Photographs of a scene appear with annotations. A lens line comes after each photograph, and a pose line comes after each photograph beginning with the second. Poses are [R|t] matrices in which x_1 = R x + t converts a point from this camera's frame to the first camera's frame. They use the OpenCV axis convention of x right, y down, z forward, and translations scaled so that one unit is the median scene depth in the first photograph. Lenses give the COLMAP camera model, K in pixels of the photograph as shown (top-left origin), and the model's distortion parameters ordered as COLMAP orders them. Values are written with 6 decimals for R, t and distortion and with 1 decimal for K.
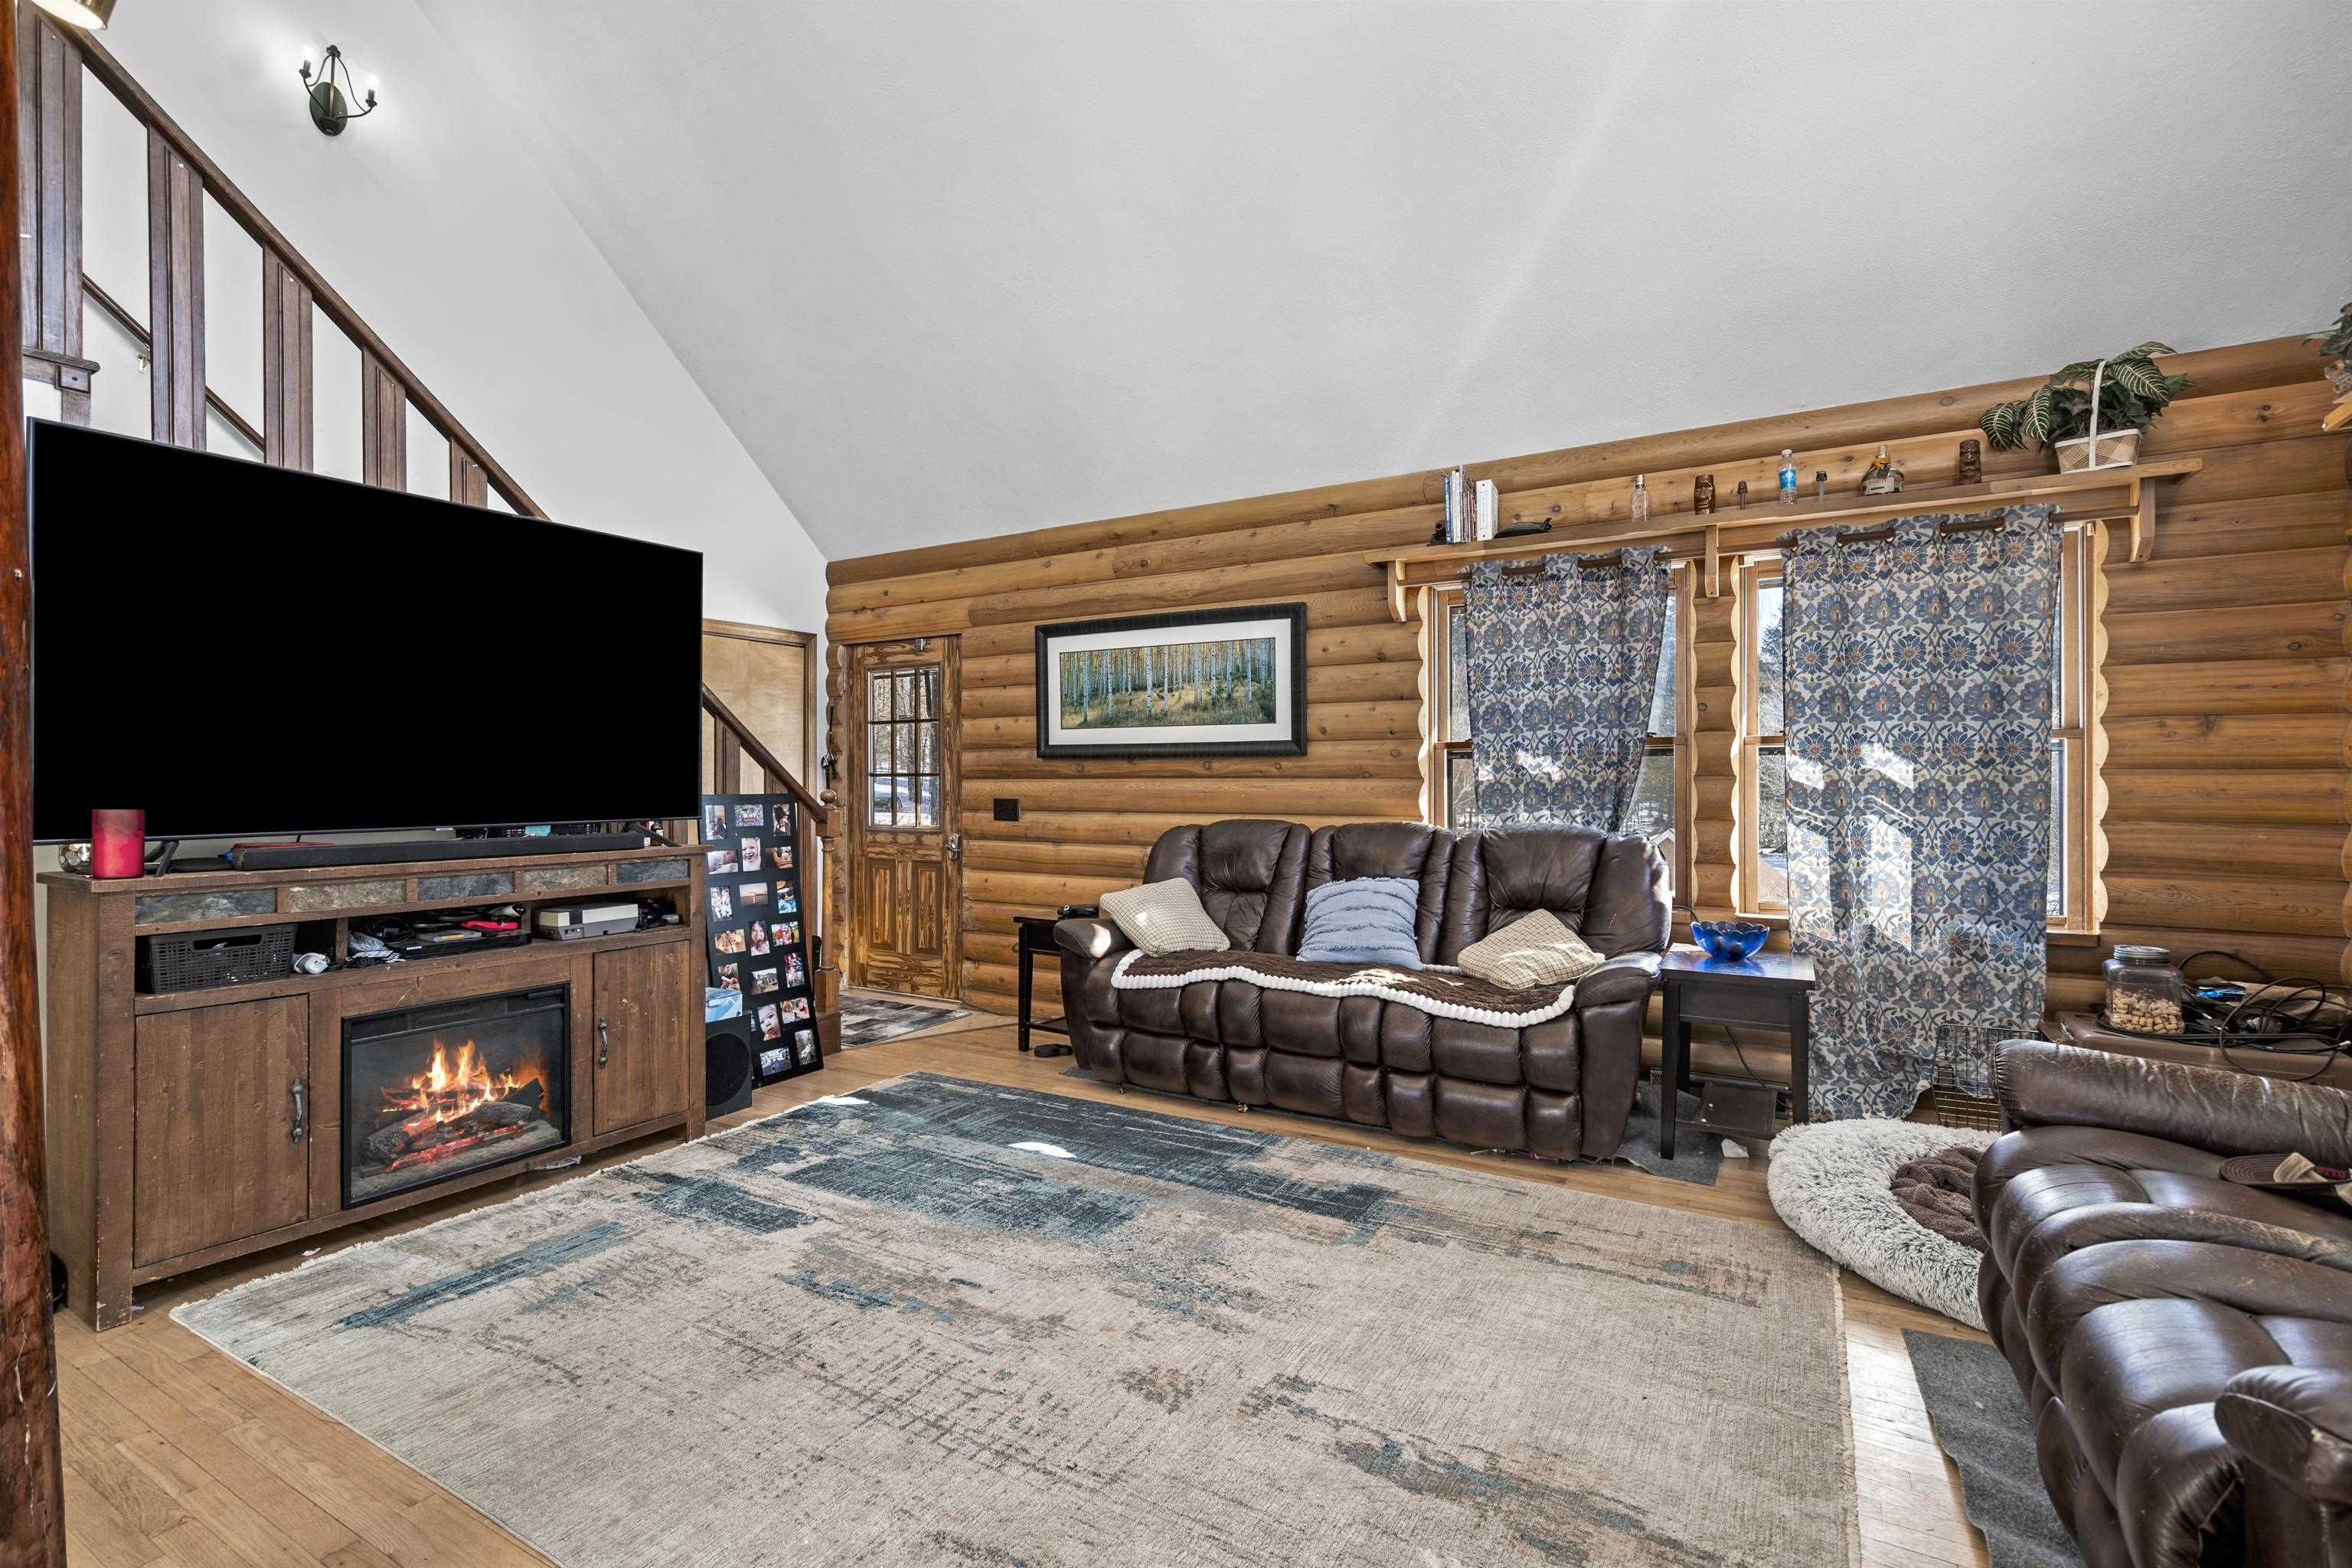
lens RADIAL K [[1065.7, 0, 1176.0], [0, 1065.7, 784.0], [0, 0, 1]] dist [-0.010258, 0.008009]
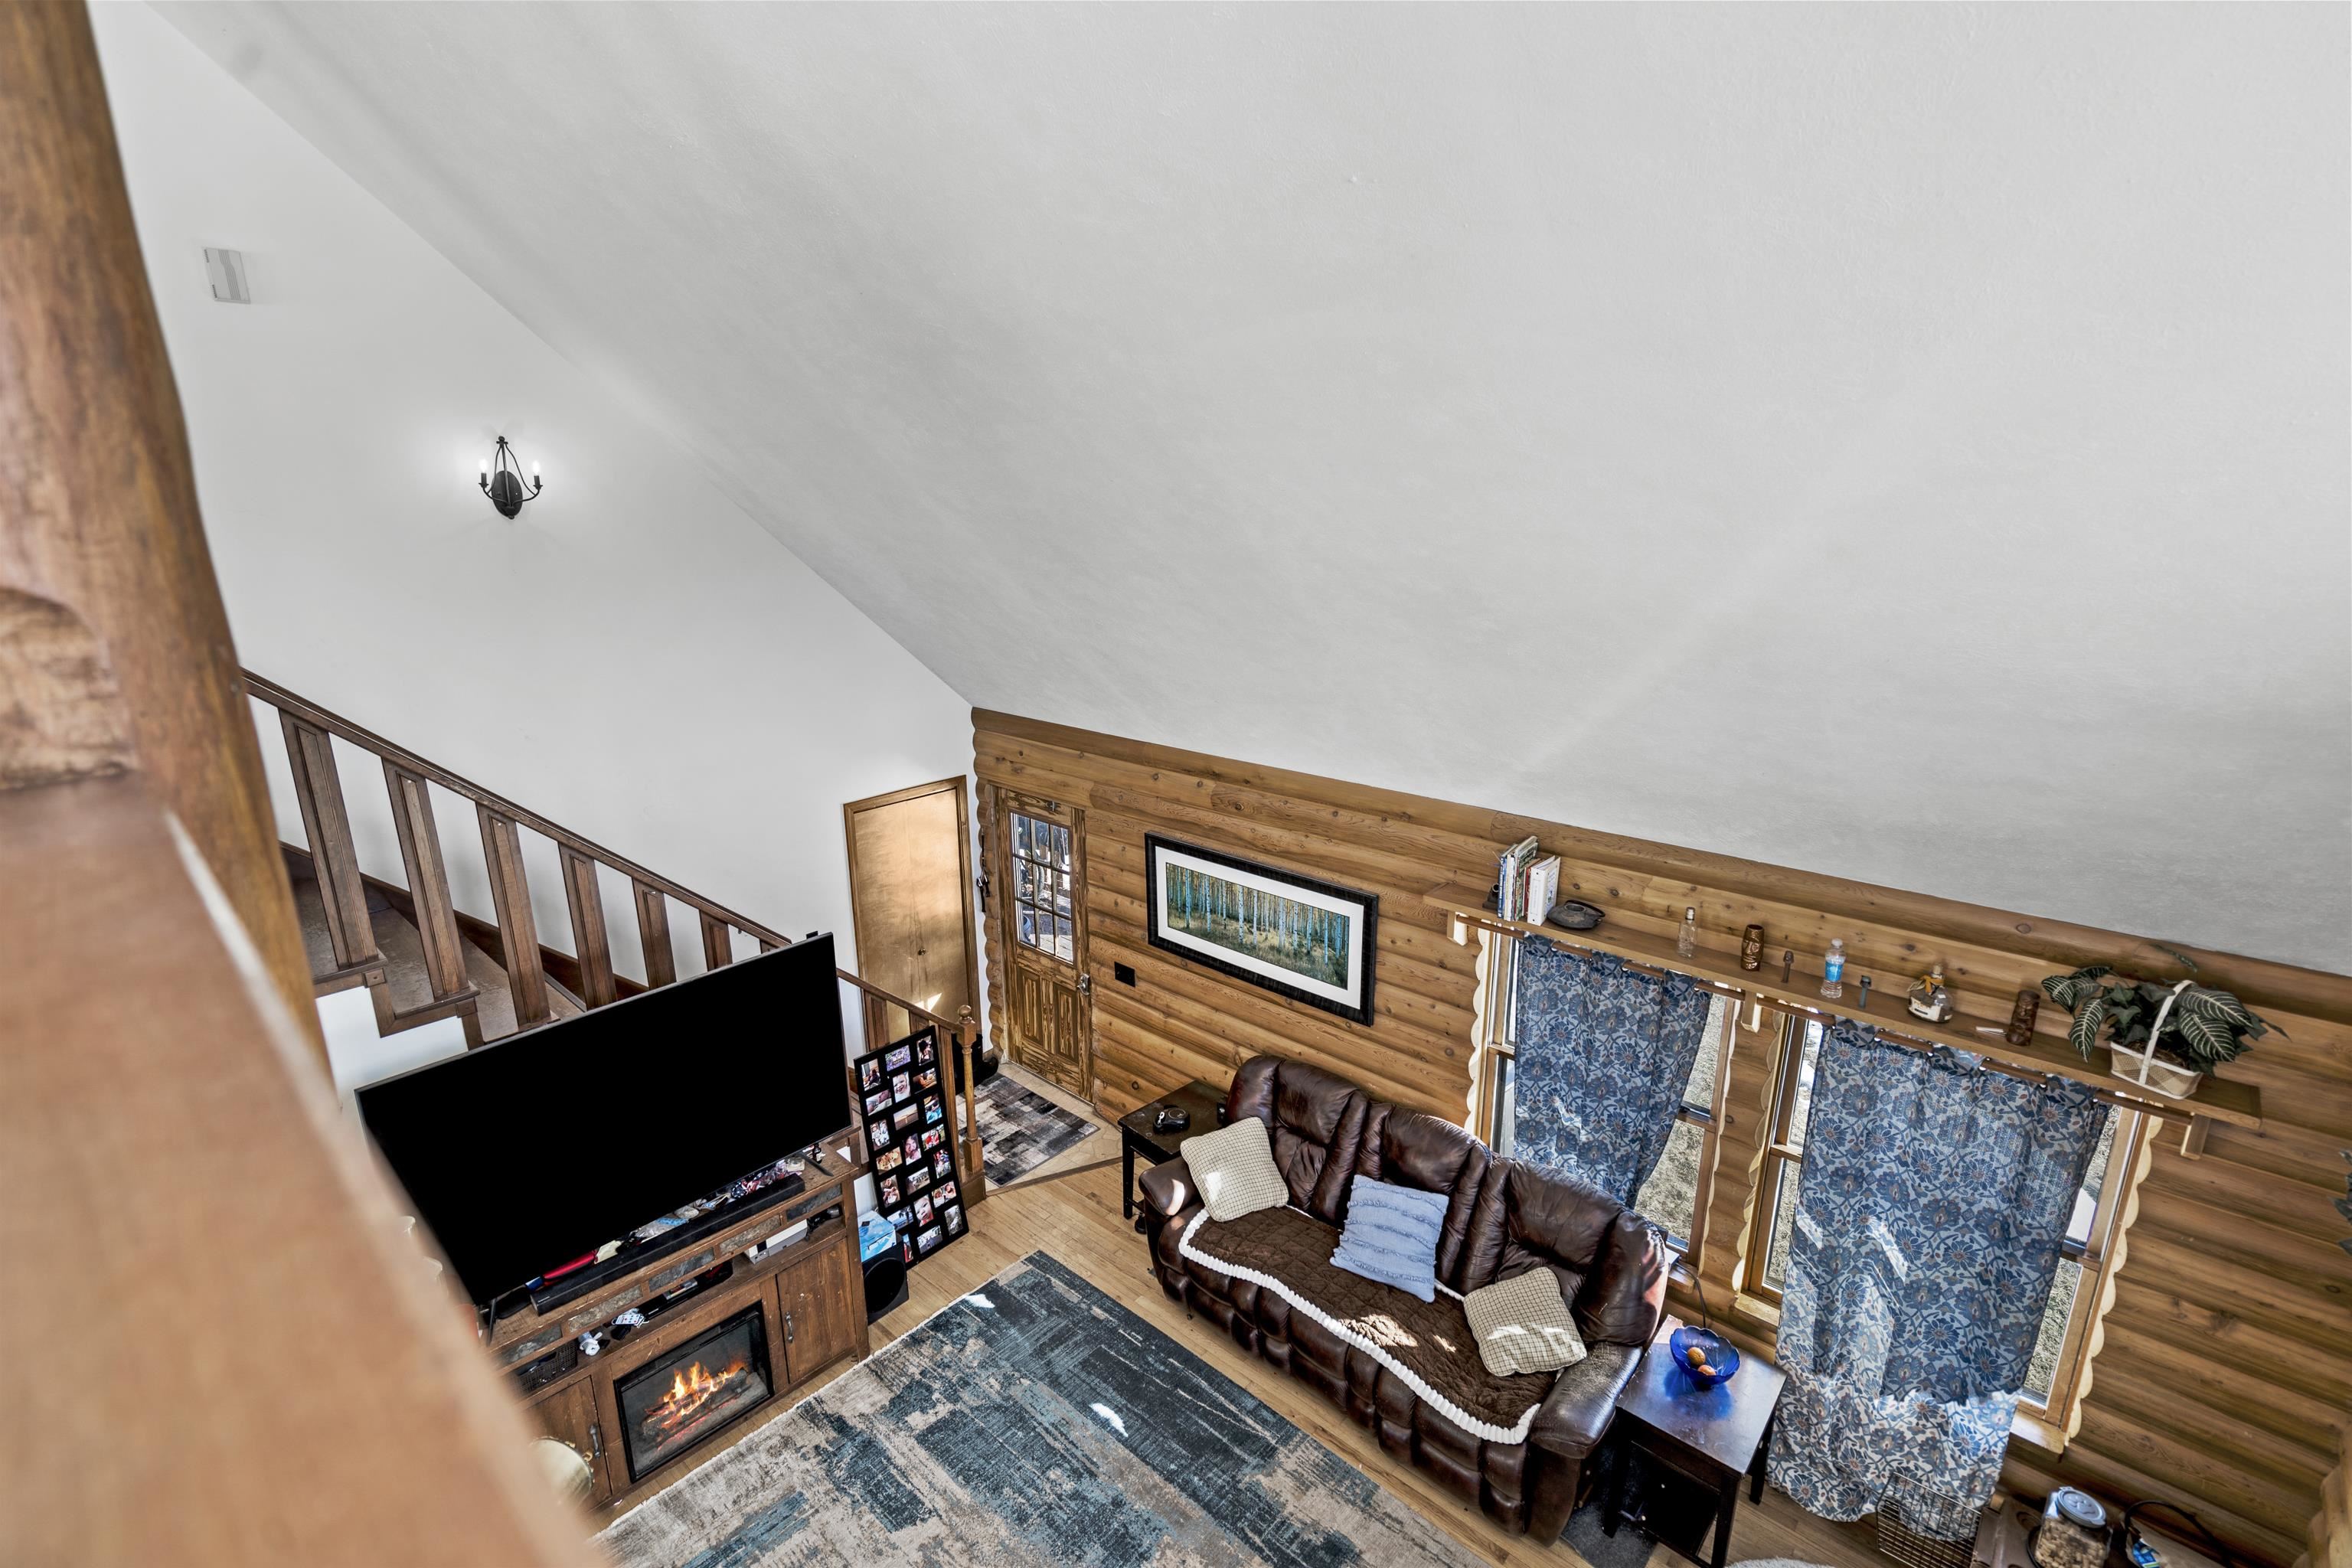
lens RADIAL K [[1065.9, 0, 1176.0], [0, 1065.9, 784.0], [0, 0, 1]] dist [0.000992, 0.000450]
pose [[0.977925, 0.050111, -0.202858, 0.150062], [0.005005, 0.964923, 0.262486, -0.616735], [0.208895, -0.257707, 0.943372, -0.009979]]
